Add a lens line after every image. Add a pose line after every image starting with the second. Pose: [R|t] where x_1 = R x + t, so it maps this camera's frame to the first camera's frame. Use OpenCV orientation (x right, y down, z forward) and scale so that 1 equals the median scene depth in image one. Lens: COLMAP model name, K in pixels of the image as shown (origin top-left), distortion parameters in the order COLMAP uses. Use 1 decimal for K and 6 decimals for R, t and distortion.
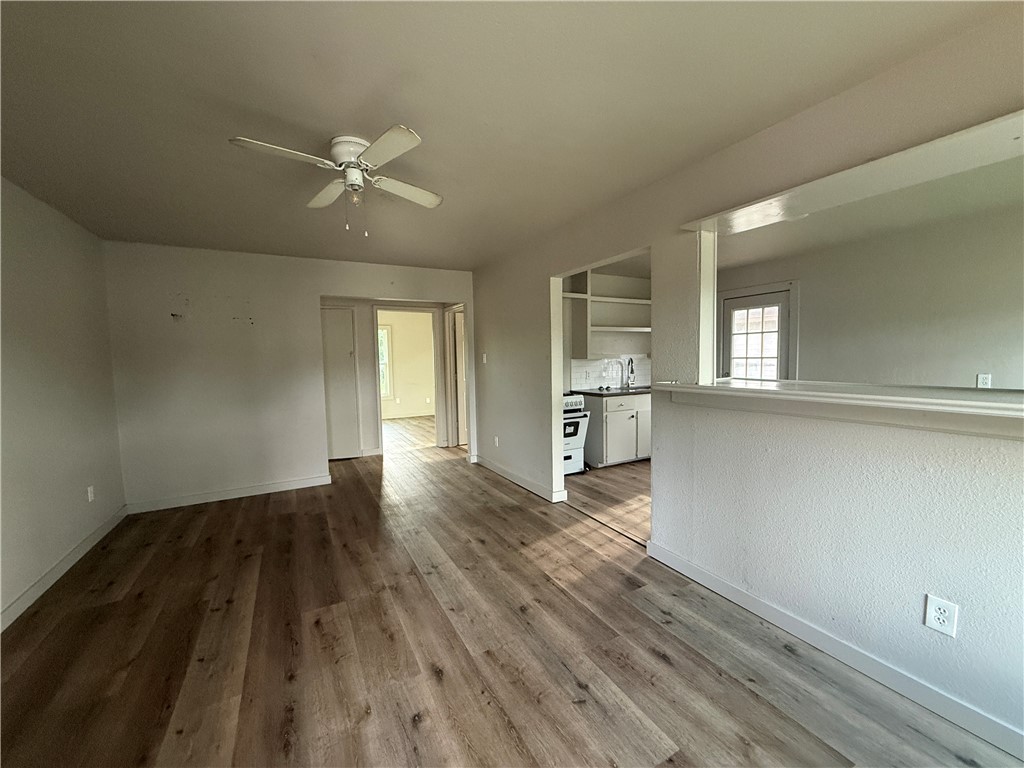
lens RADIAL K [[406.0, 0, 509.1], [0, 406.0, 385.4], [0, 0, 1]] dist [-0.001535, -0.000041]
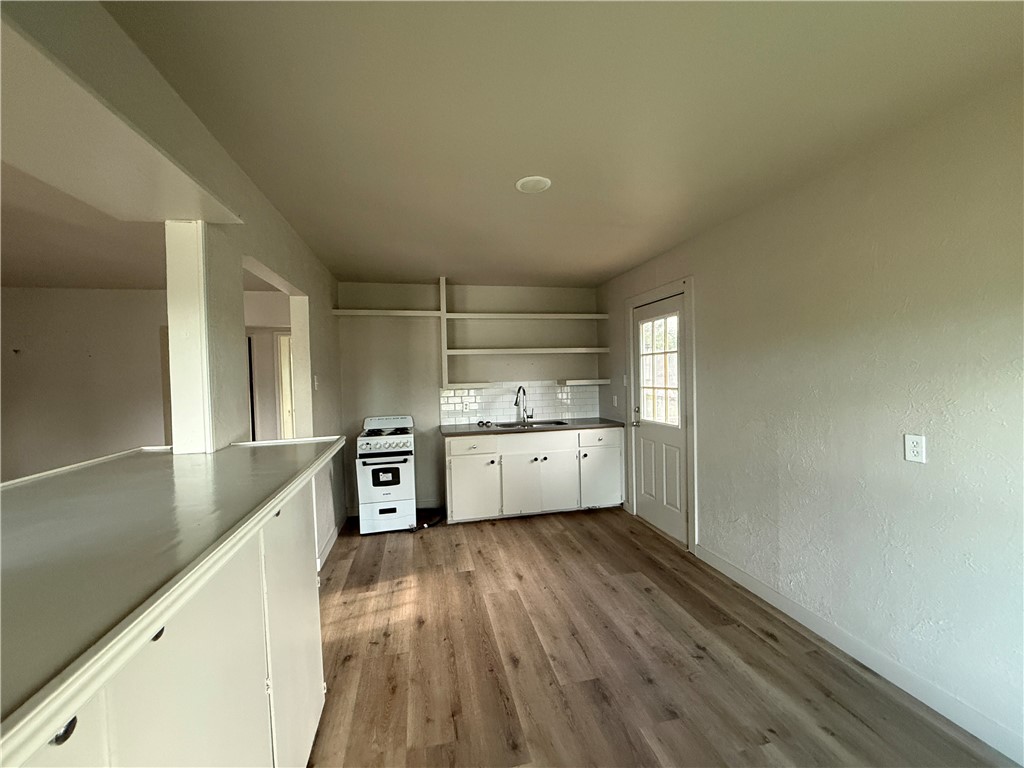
lens RADIAL K [[406.0, 0, 509.1], [0, 406.0, 385.4], [0, 0, 1]] dist [-0.001535, -0.000041]
pose [[0.963517, 0.002219, -0.267637, 0.566642], [-0.012513, 0.999246, -0.036762, -0.045426], [0.267354, 0.038770, 0.962818, 0.252630]]
